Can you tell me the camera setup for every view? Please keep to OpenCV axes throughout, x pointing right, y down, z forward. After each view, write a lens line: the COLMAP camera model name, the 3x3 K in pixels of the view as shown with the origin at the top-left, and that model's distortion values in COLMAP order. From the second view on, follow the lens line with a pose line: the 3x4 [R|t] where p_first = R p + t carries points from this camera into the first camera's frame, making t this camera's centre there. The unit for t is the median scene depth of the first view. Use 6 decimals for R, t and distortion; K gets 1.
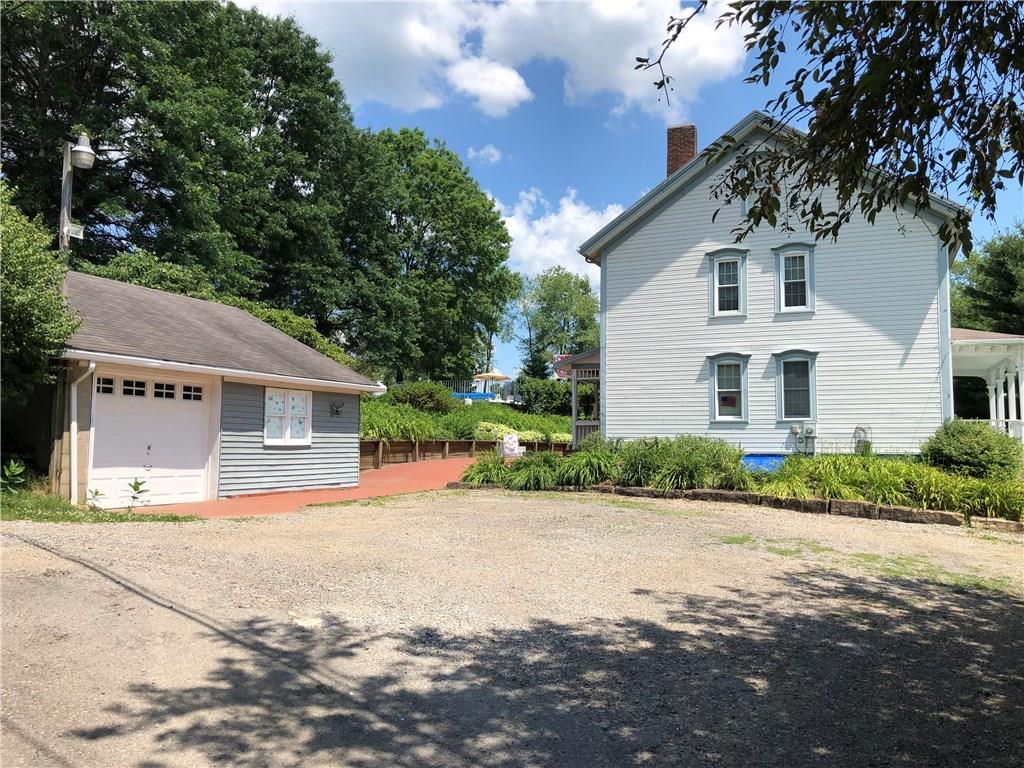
lens RADIAL K [[853.5, 0, 511.4], [0, 853.5, 384.2], [0, 0, 1]] dist [0.036853, -0.021545]
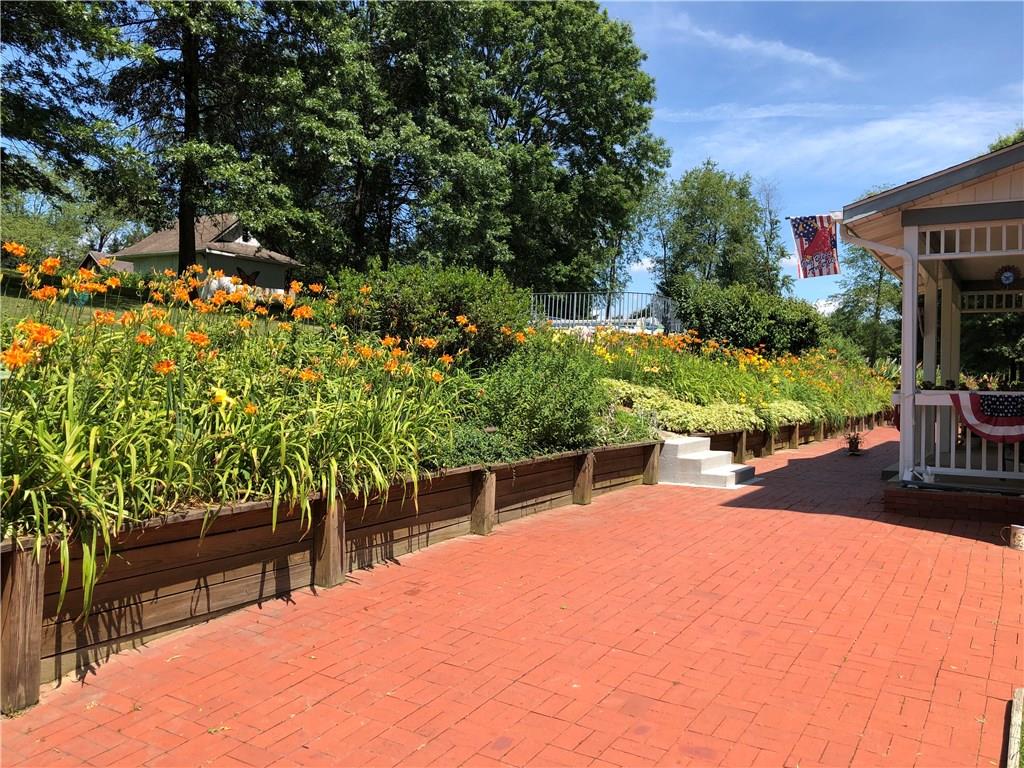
lens RADIAL K [[853.5, 0, 512.6], [0, 853.5, 383.5], [0, 0, 1]] dist [0.036853, -0.021545]
pose [[0.990129, 0.015107, -0.139340, -0.015477], [-0.004153, 0.996900, 0.078573, 0.008764], [0.140095, -0.077218, 0.987122, 0.375565]]
